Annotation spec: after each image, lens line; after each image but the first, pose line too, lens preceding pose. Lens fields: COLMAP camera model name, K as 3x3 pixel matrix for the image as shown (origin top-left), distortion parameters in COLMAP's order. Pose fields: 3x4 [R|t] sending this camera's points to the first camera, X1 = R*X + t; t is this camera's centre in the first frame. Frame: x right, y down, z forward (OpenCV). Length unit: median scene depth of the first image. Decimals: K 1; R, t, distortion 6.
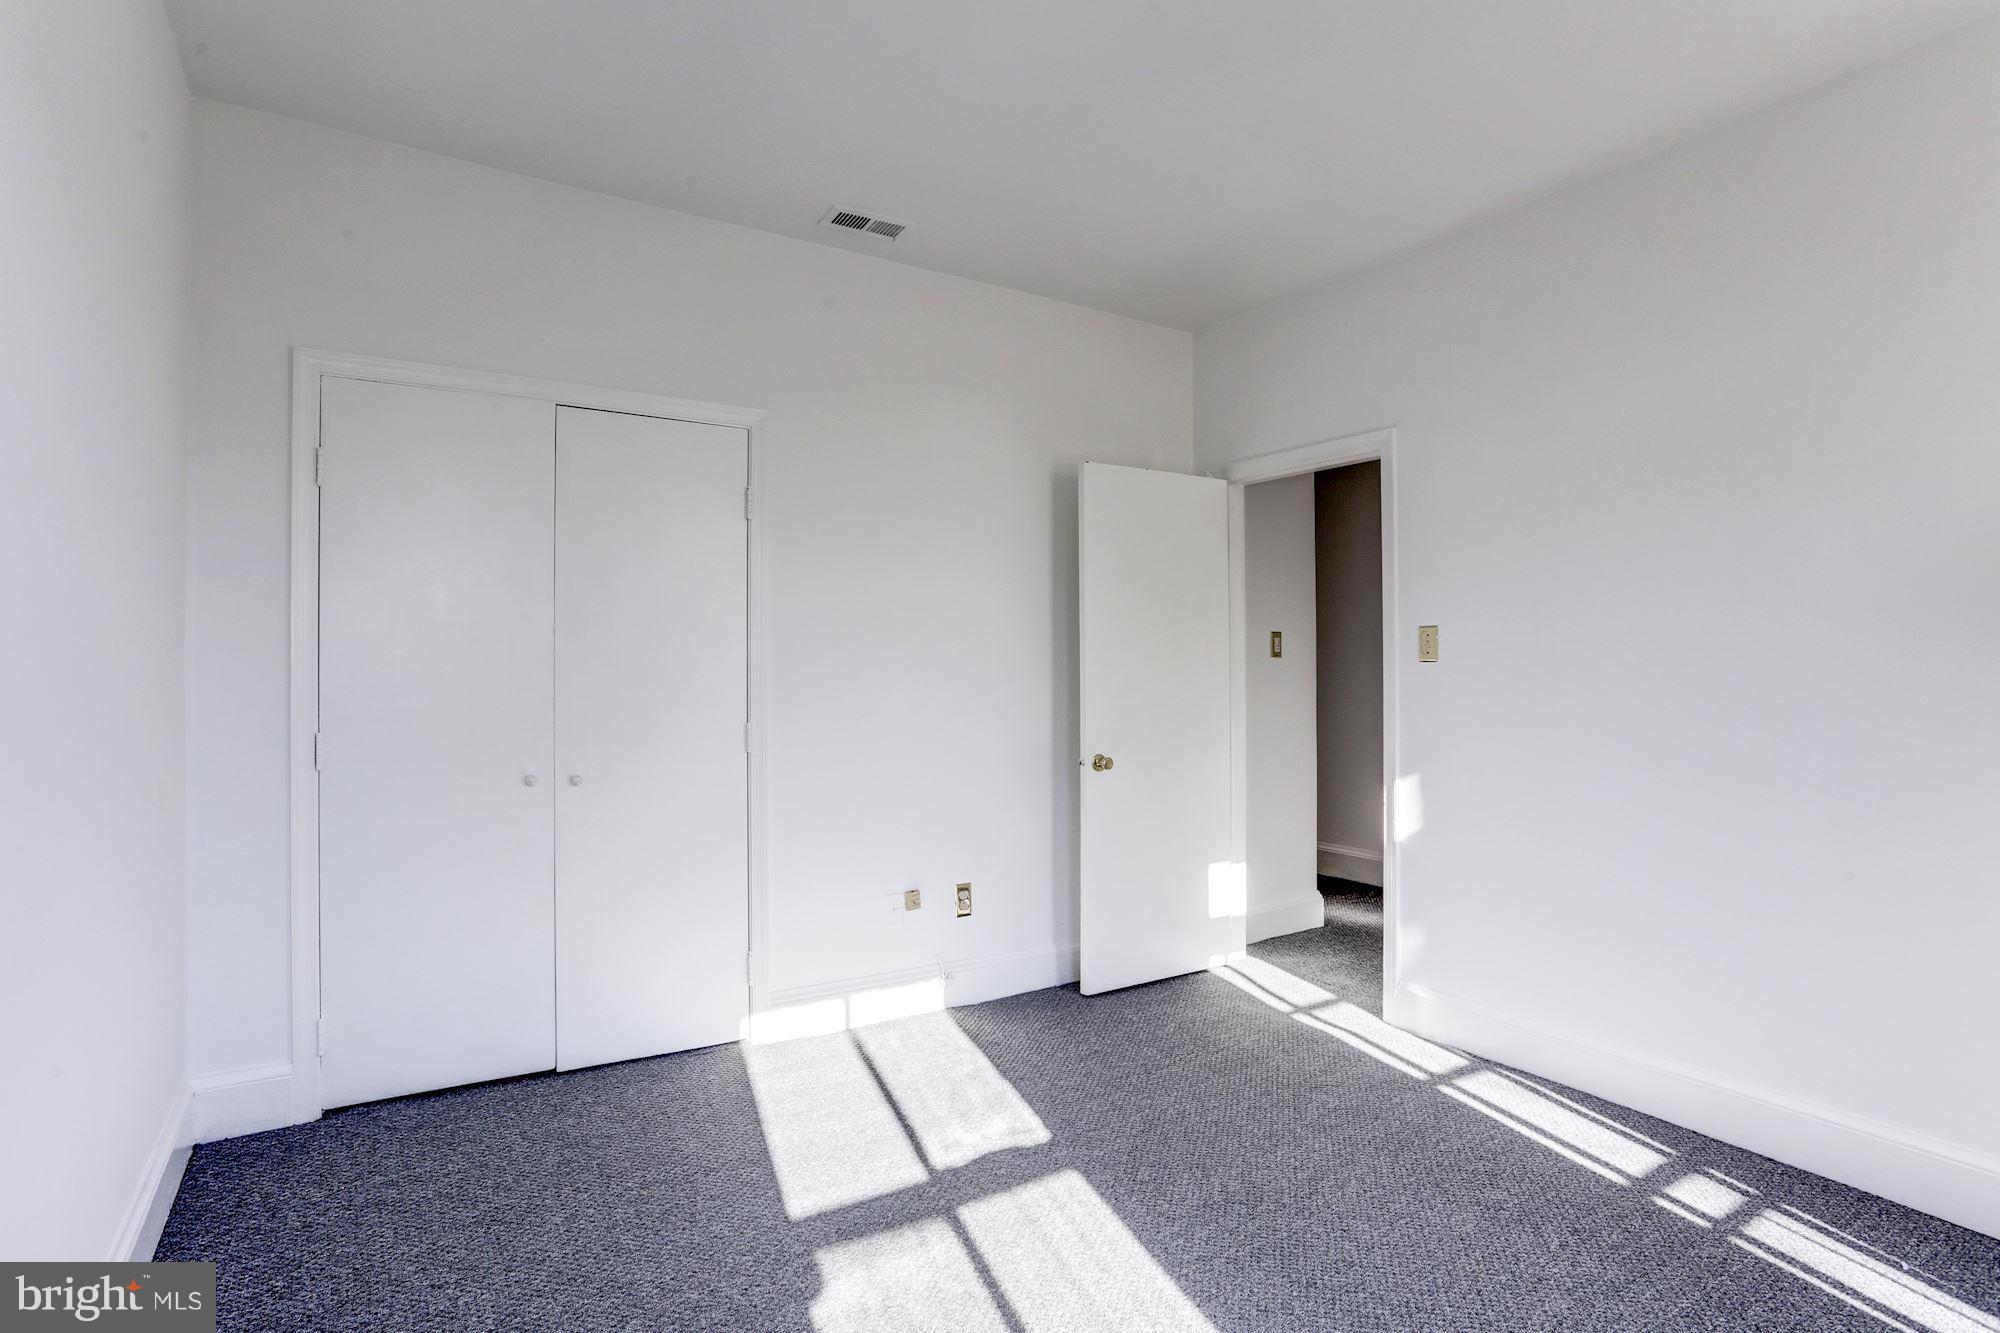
lens RADIAL K [[996.2, 0, 970.5], [0, 996.2, 672.0], [0, 0, 1]] dist [-0.044538, 0.000383]
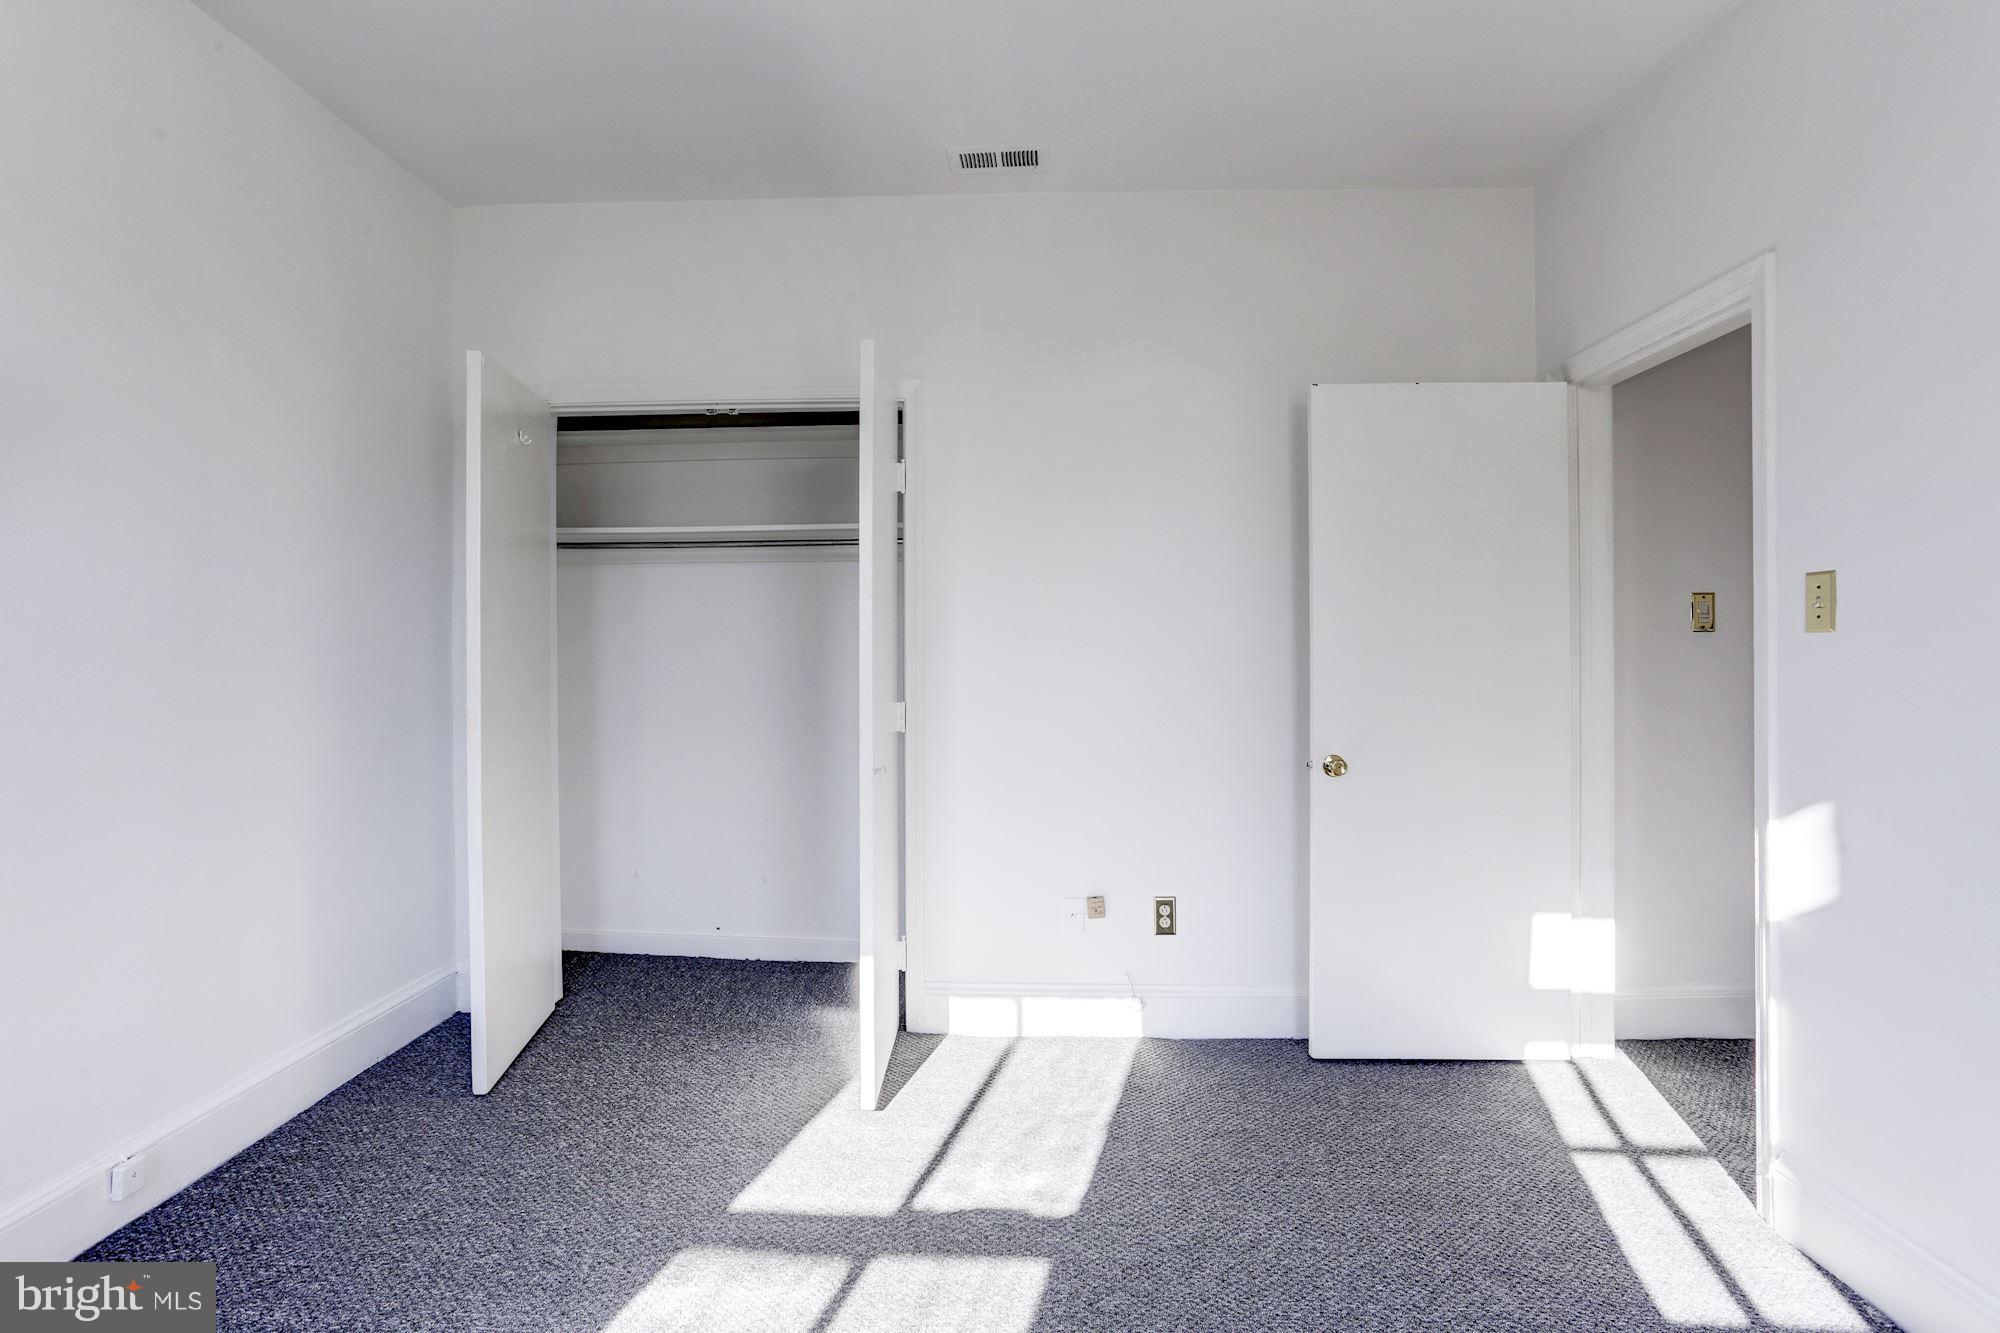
lens RADIAL K [[997.3, 0, 1000.0], [0, 997.3, 666.5], [0, 0, 1]] dist [-0.015489, -0.000112]
pose [[0.832393, 0.005368, -0.554159, 0.355221], [-0.002282, 0.999978, 0.006259, 0.008220], [0.554181, -0.003945, 0.832387, 0.204171]]
